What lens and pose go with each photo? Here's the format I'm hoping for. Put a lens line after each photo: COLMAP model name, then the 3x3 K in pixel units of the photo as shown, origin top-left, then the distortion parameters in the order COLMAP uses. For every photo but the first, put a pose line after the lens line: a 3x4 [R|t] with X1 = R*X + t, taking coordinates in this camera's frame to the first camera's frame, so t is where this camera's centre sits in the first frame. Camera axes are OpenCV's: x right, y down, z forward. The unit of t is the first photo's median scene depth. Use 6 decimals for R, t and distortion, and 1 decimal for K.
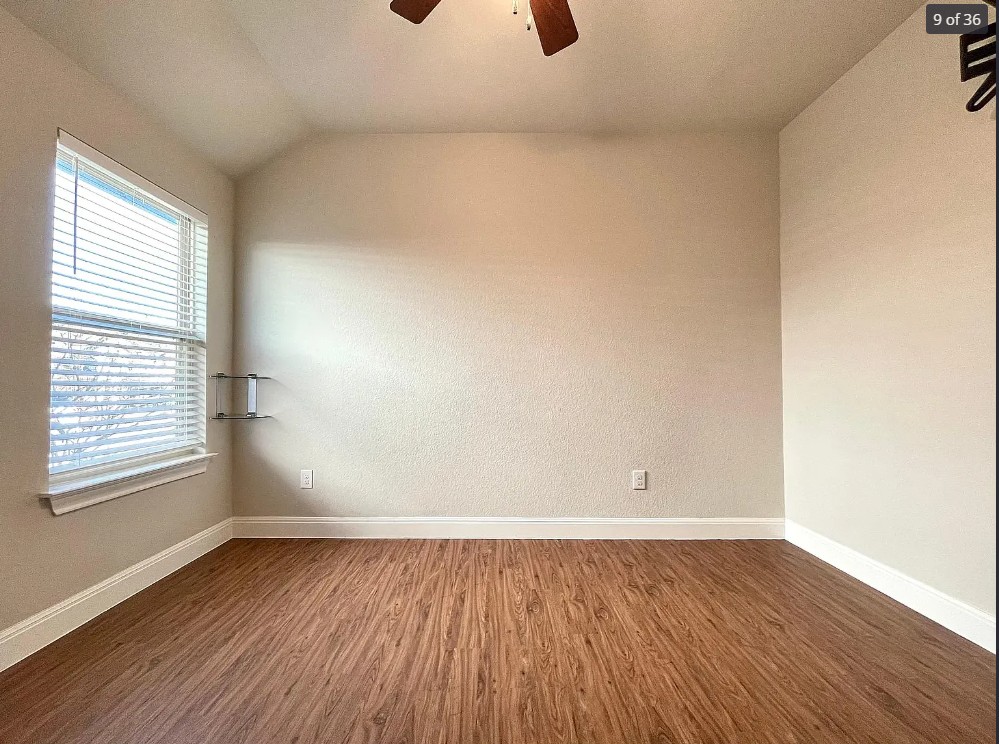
lens RADIAL K [[413.5, 0, 500.2], [0, 413.5, 374.4], [0, 0, 1]] dist [0.002965, -0.000415]
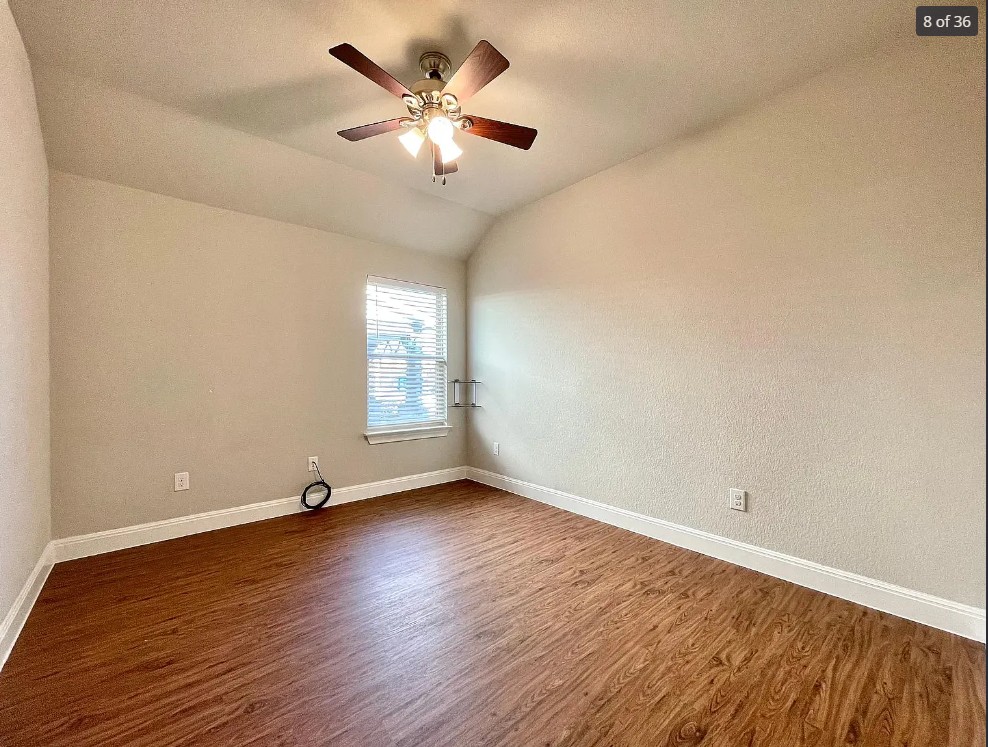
lens RADIAL K [[408.5, 0, 497.0], [0, 408.5, 374.4], [0, 0, 1]] dist [-0.001494, -0.000244]
pose [[0.654870, -0.003168, -0.755734, 0.745452], [0.020364, 0.999702, 0.013455, -0.045591], [0.755467, -0.024201, 0.654740, 0.029039]]
